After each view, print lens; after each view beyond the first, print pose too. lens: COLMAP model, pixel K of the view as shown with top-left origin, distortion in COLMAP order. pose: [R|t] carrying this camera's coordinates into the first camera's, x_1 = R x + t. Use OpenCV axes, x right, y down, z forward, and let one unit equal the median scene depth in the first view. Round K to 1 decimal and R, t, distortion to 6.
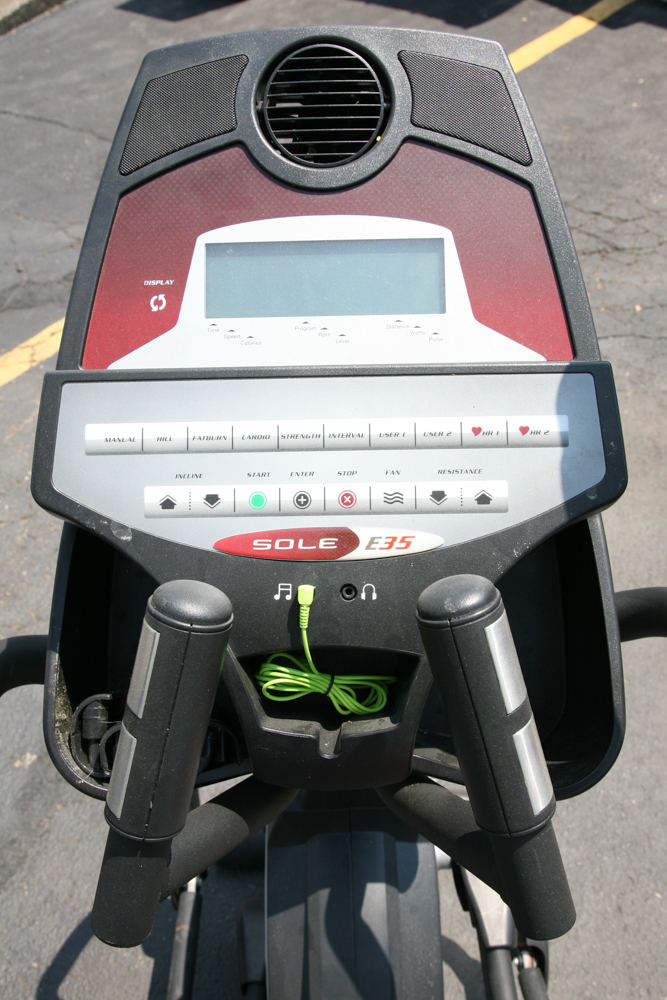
lens RADIAL K [[949.6, 0, 332.7], [0, 949.6, 499.2], [0, 0, 1]] dist [-0.064651, 0.000000]
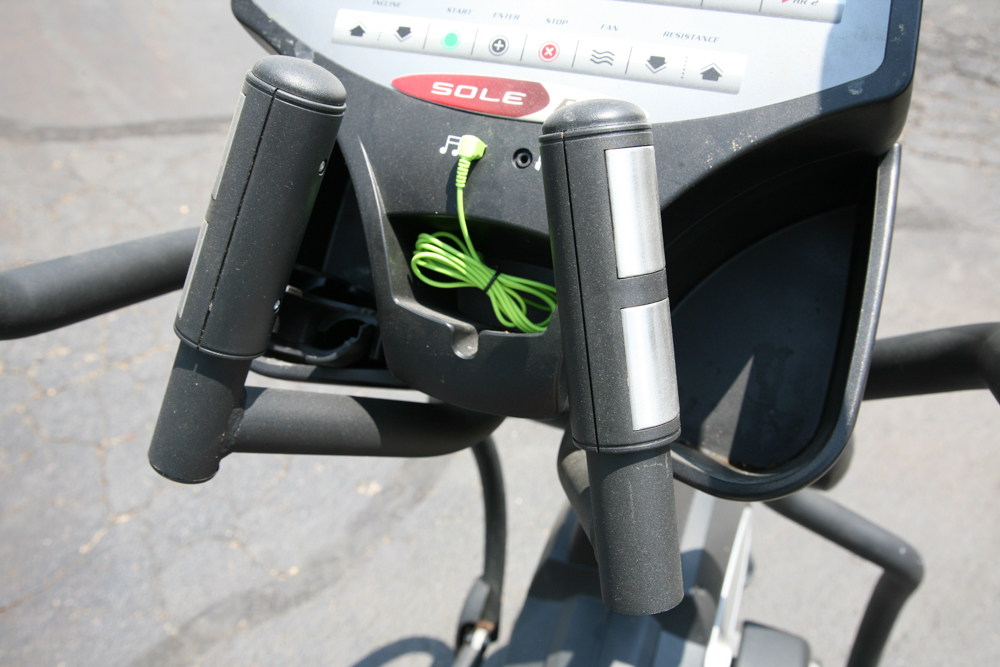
lens RADIAL K [[964.2, 0, 498.1], [0, 964.2, 333.7], [0, 0, 1]] dist [-0.024863, 0.000000]
pose [[0.927900, 0.225289, -0.297062, 0.277824], [-0.227065, 0.973448, 0.028996, 0.224589], [0.295707, 0.040547, 0.954418, 0.195155]]
